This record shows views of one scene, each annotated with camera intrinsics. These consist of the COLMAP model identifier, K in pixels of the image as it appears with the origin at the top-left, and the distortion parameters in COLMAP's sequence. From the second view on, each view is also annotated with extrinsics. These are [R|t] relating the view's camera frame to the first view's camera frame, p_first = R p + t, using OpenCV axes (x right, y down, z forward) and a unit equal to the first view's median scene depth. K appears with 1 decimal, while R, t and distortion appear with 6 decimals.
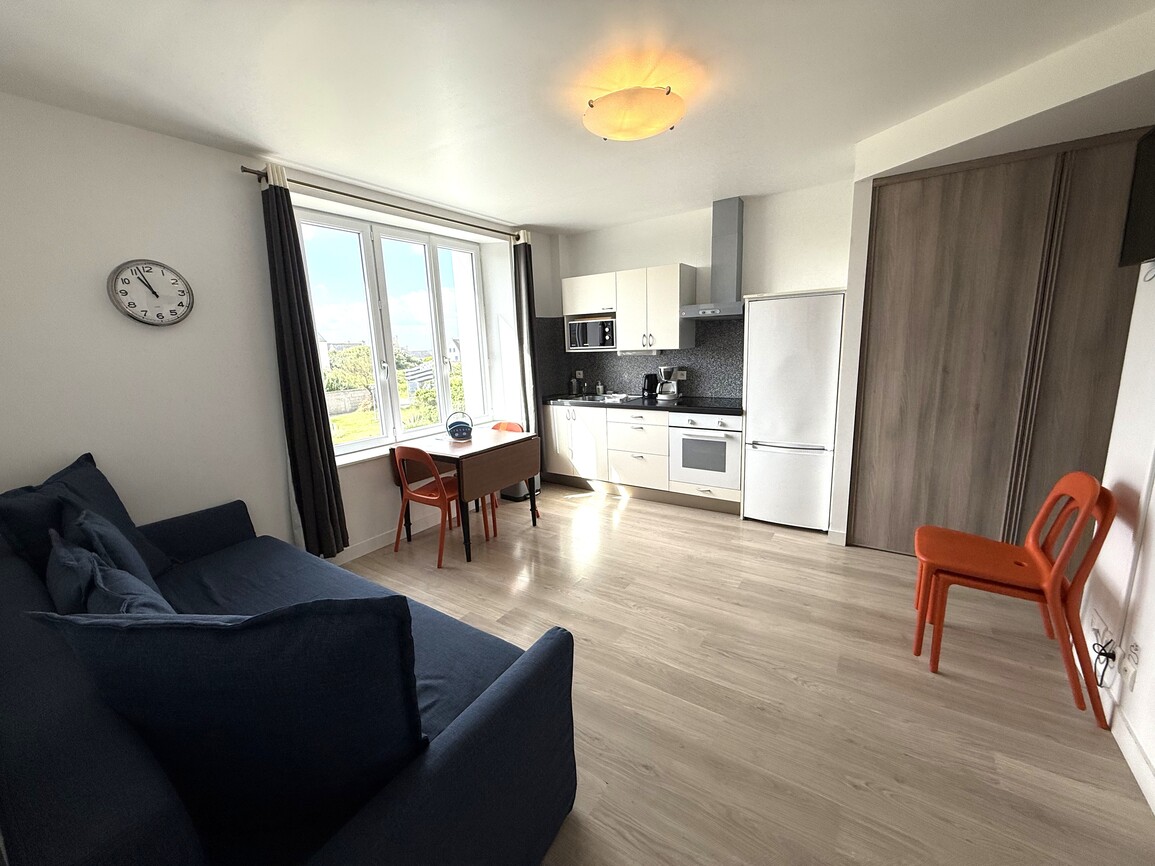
lens RADIAL K [[458.1, 0, 574.4], [0, 458.1, 428.4], [0, 0, 1]] dist [-0.001484, -0.000458]
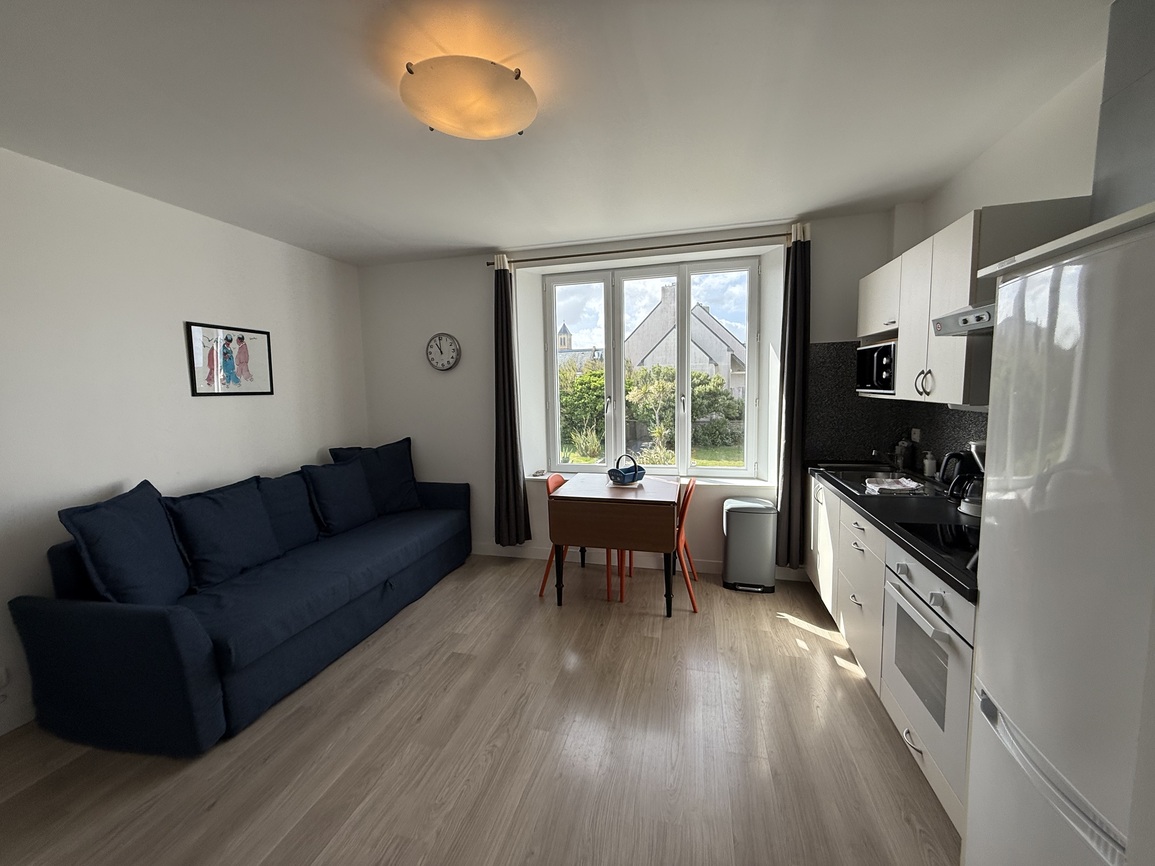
lens RADIAL K [[458.1, 0, 578.6], [0, 458.1, 431.7], [0, 0, 1]] dist [-0.001484, -0.000458]
pose [[0.341476, 0.128198, -0.931106, 0.525967], [-0.163716, 0.983623, 0.075387, -0.125151], [0.925522, 0.126694, 0.356872, 0.523237]]
